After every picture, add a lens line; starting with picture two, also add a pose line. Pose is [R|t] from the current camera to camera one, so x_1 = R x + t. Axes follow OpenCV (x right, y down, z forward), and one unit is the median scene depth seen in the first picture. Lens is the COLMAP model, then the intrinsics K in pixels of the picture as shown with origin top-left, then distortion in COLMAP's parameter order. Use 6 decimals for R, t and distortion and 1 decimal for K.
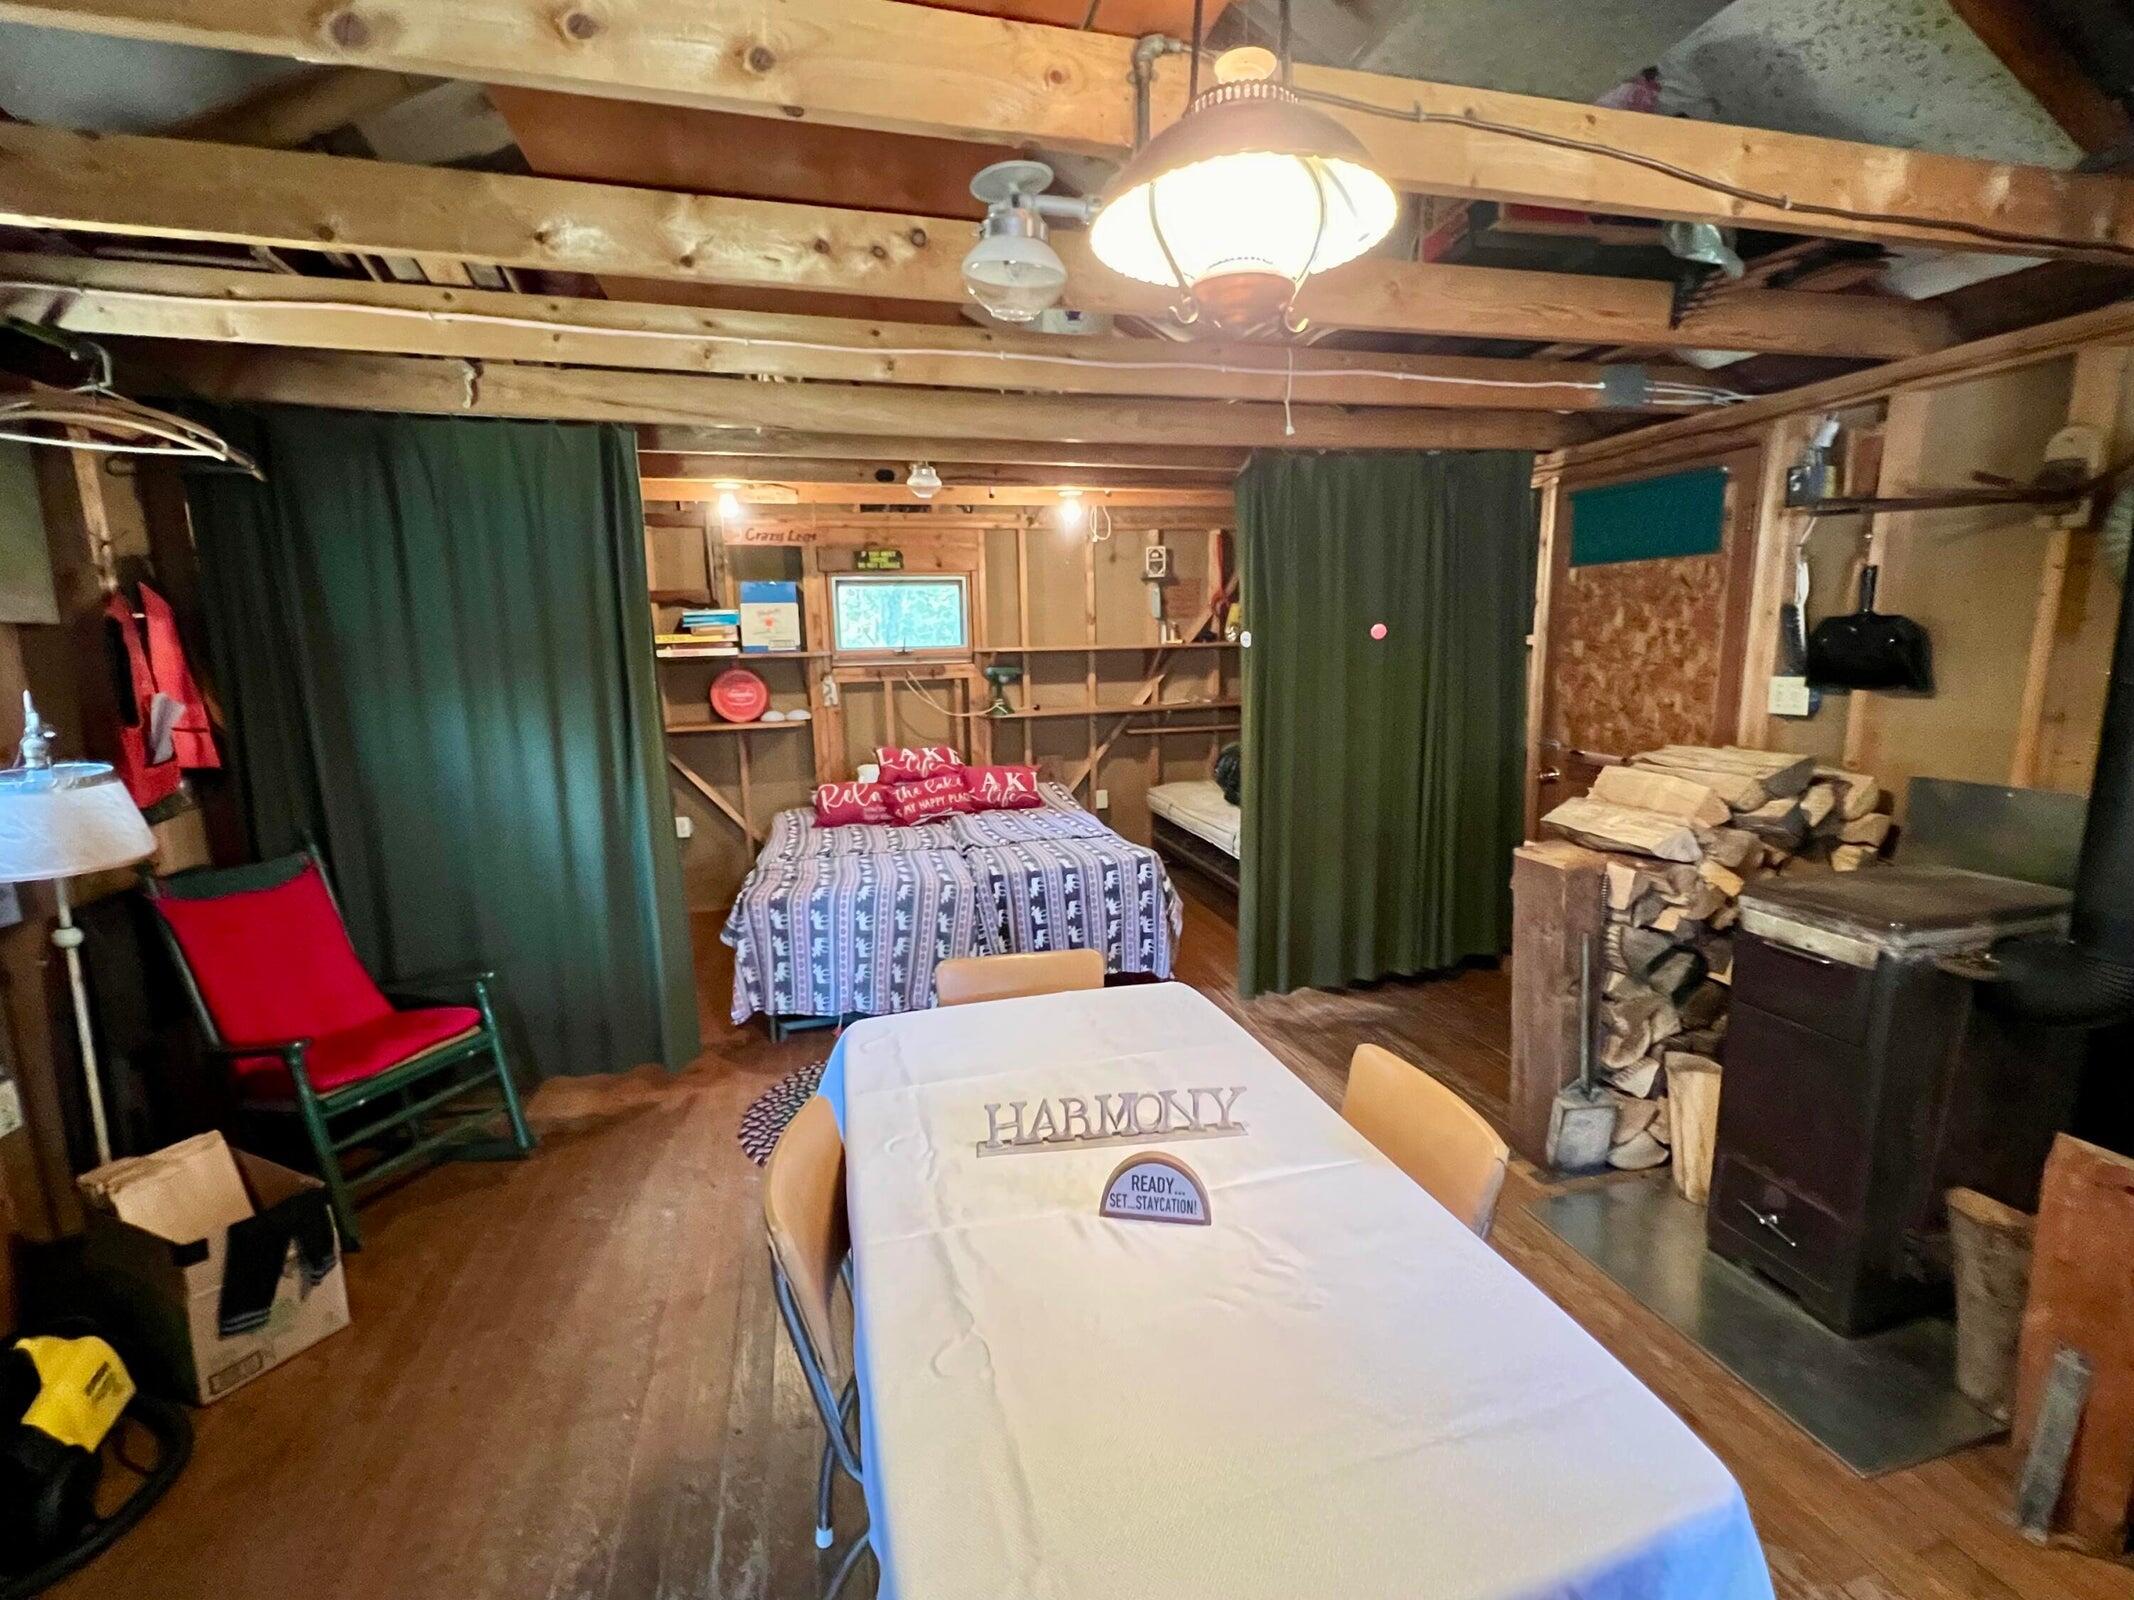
lens RADIAL K [[957.9, 0, 1071.2], [0, 957.9, 801.4], [0, 0, 1]] dist [-0.000515, 0.000692]
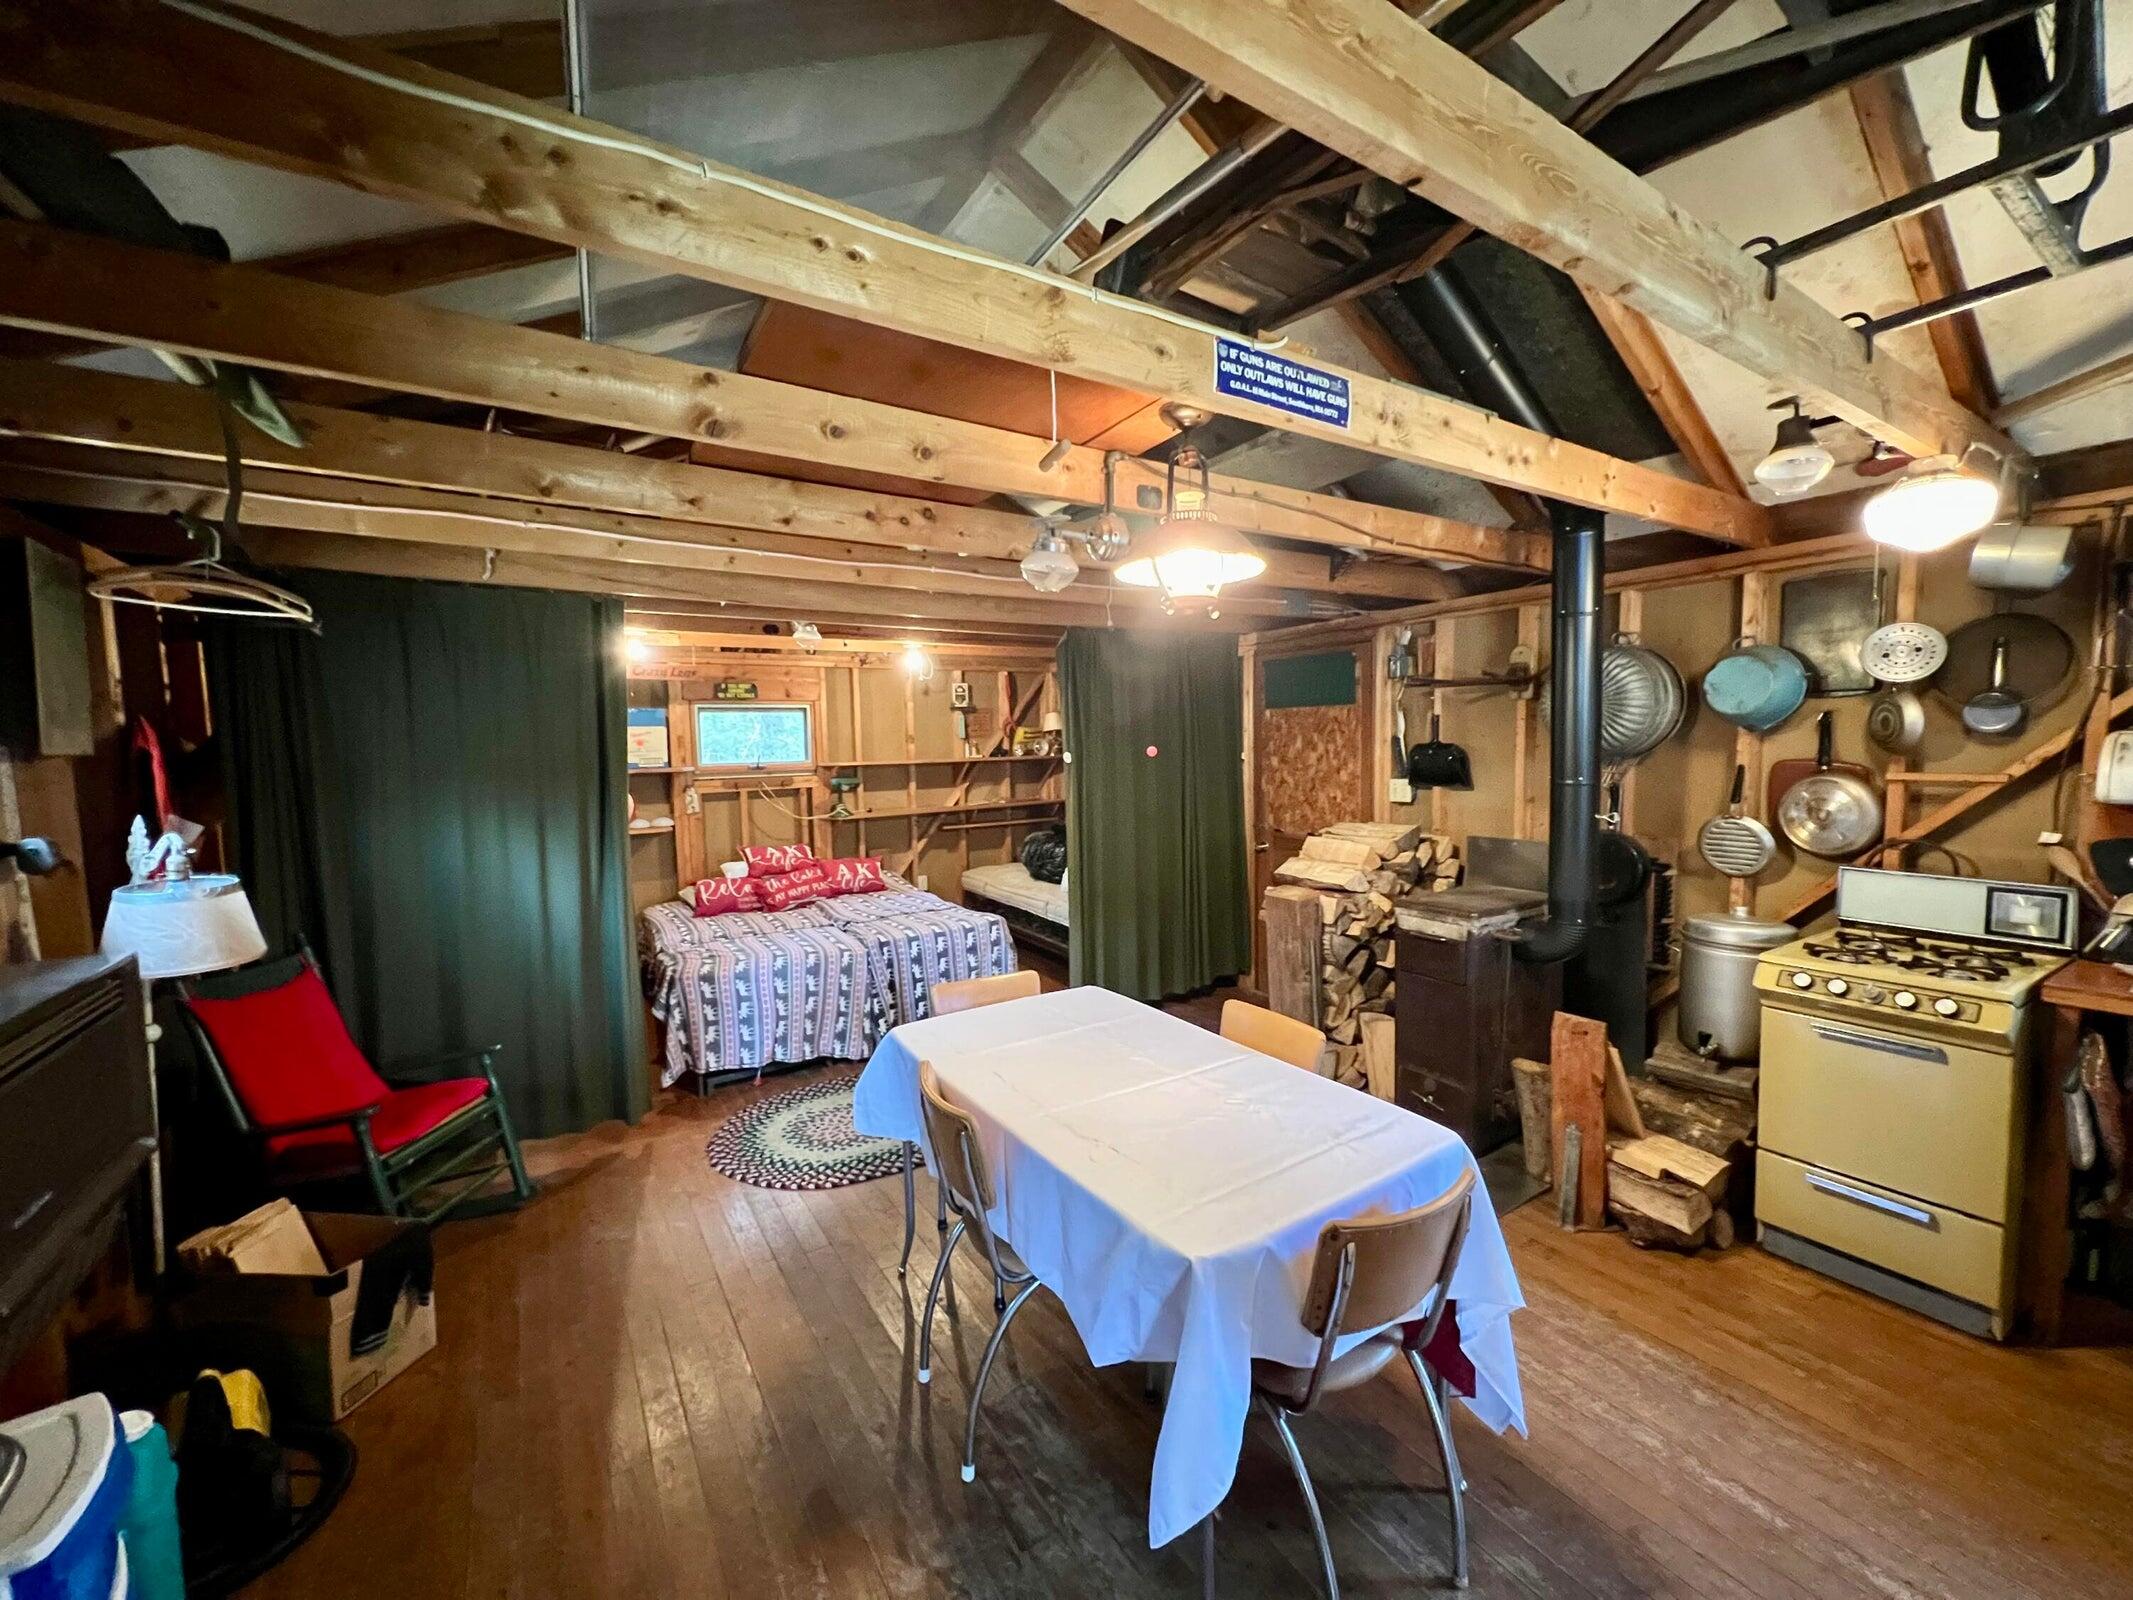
lens RADIAL K [[855.8, 0, 1068.8], [0, 855.8, 800.1], [0, 0, 1]] dist [0.000167, 0.000160]
pose [[0.953394, -0.021668, 0.300948, -0.218066], [0.053696, 0.993681, -0.098561, 0.018603], [-0.296910, 0.110127, 0.948534, -0.206543]]
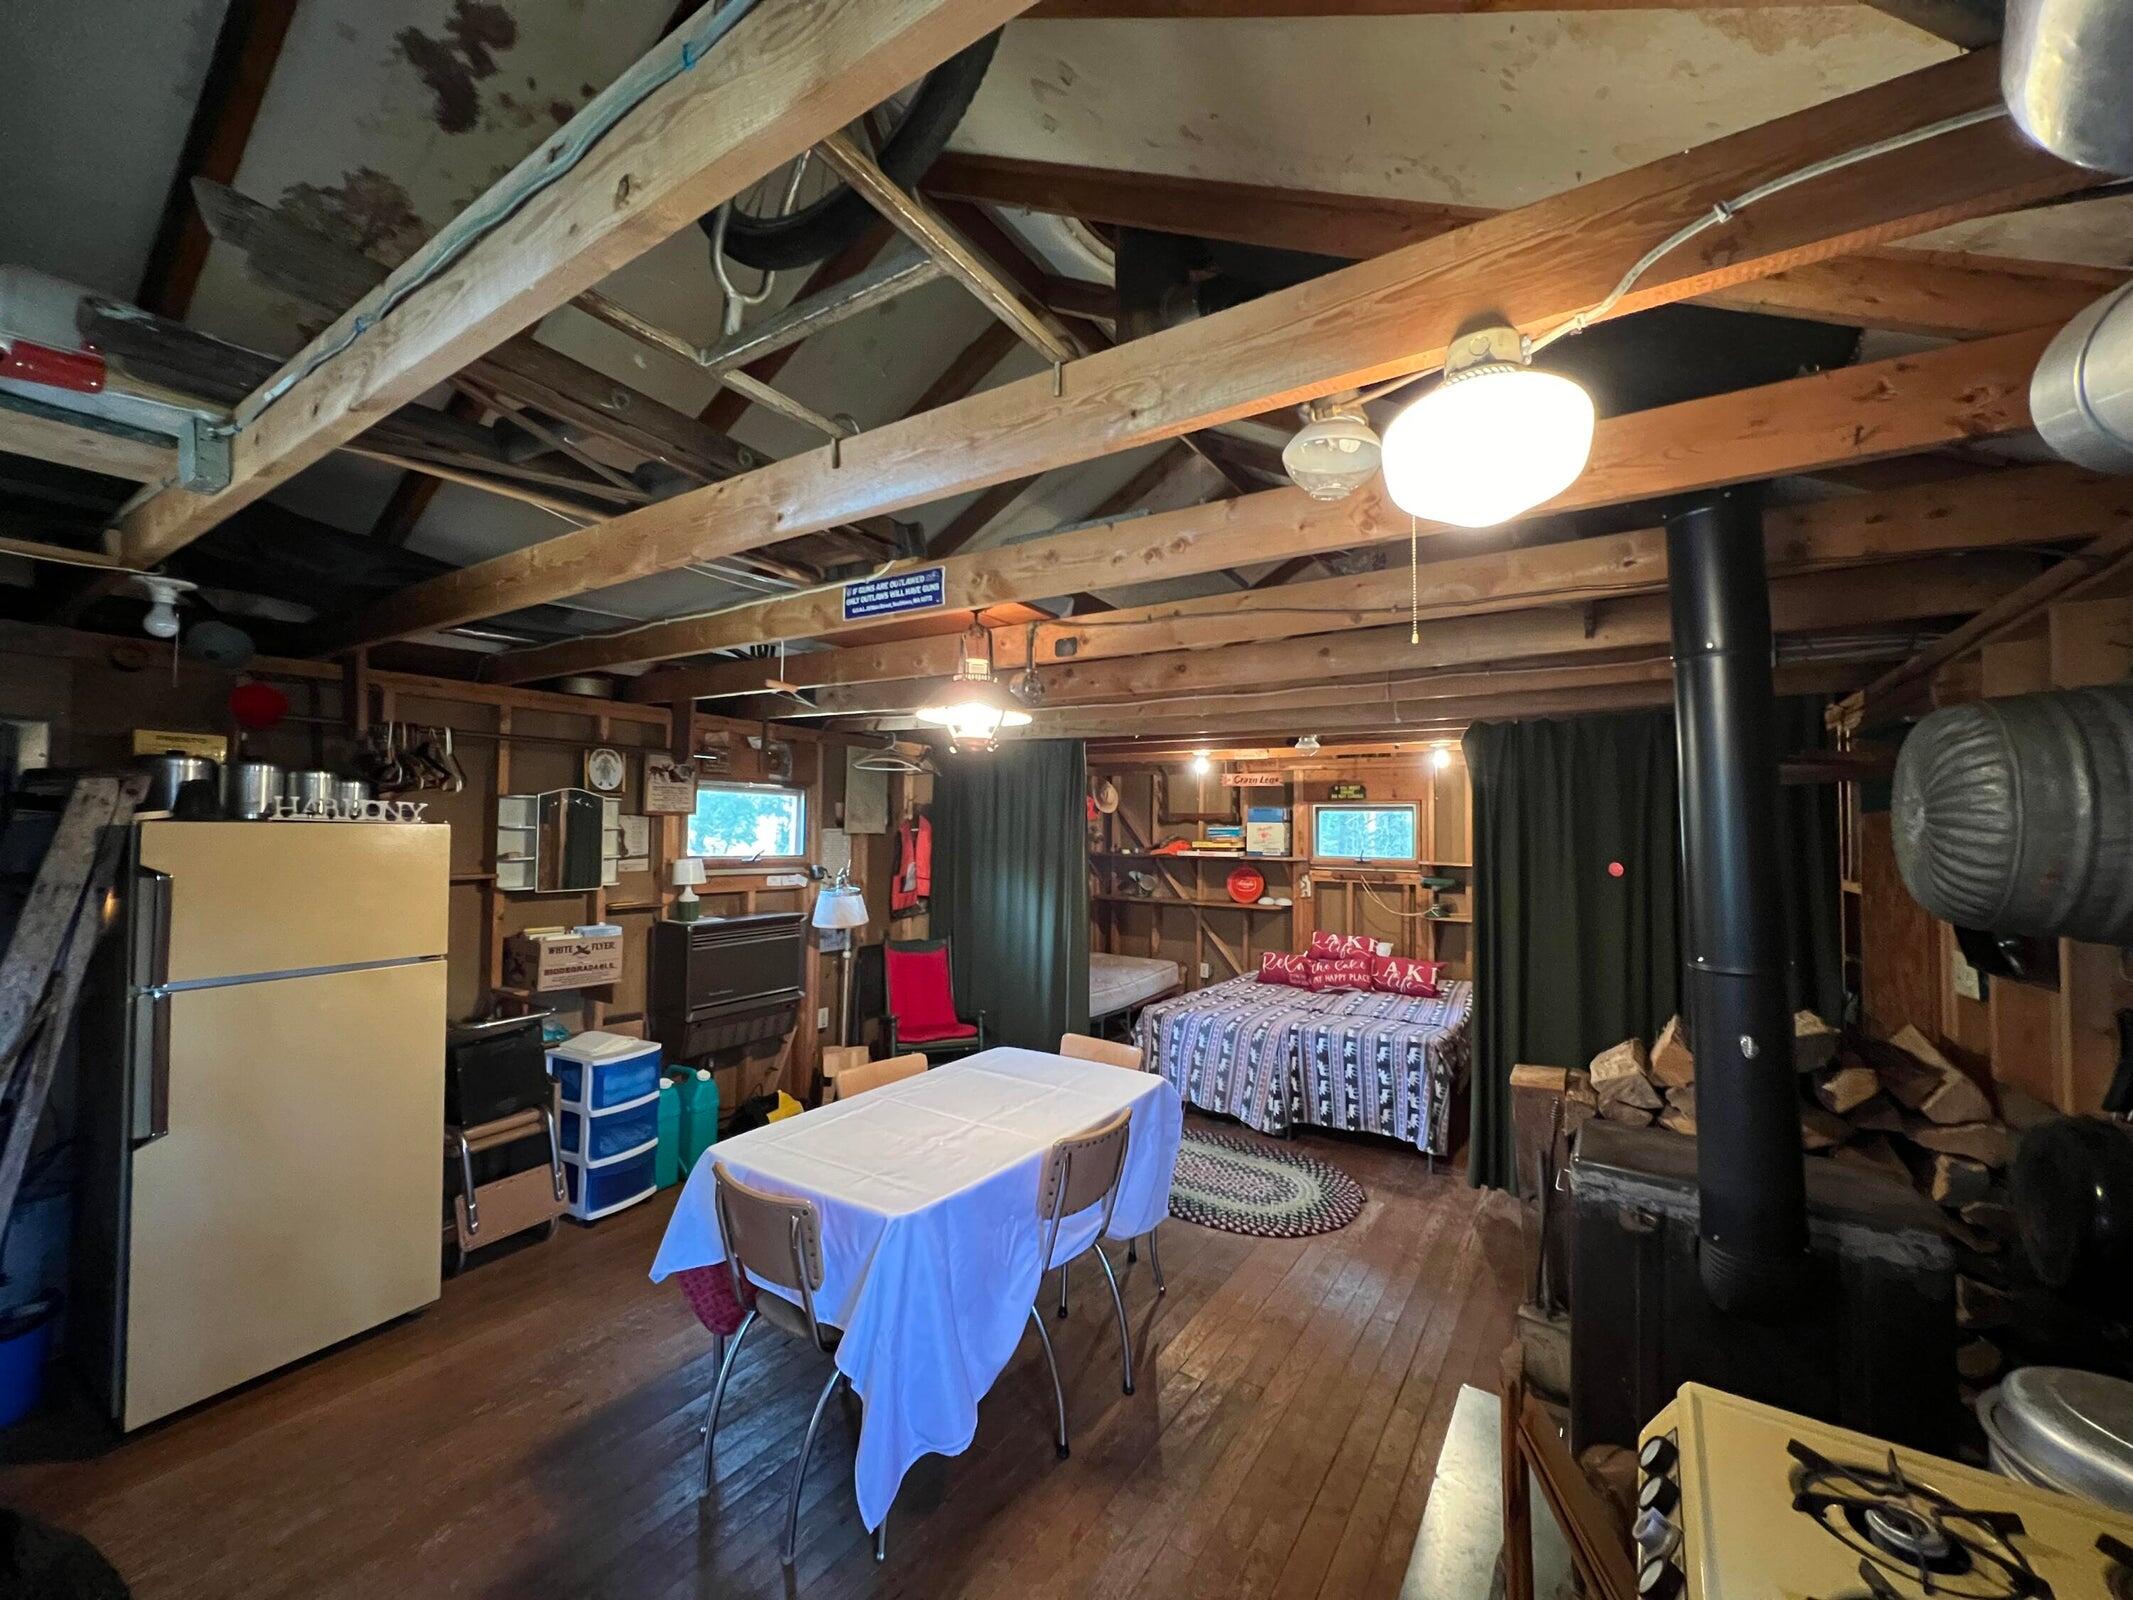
lens RADIAL K [[855.8, 0, 1068.8], [0, 855.8, 800.1], [0, 0, 1]] dist [0.000167, 0.000160]
pose [[0.664769, 0.003767, -0.747040, 0.729805], [-0.156183, 0.978590, -0.134047, -0.033891], [0.730540, 0.205785, 0.651125, -0.103336]]
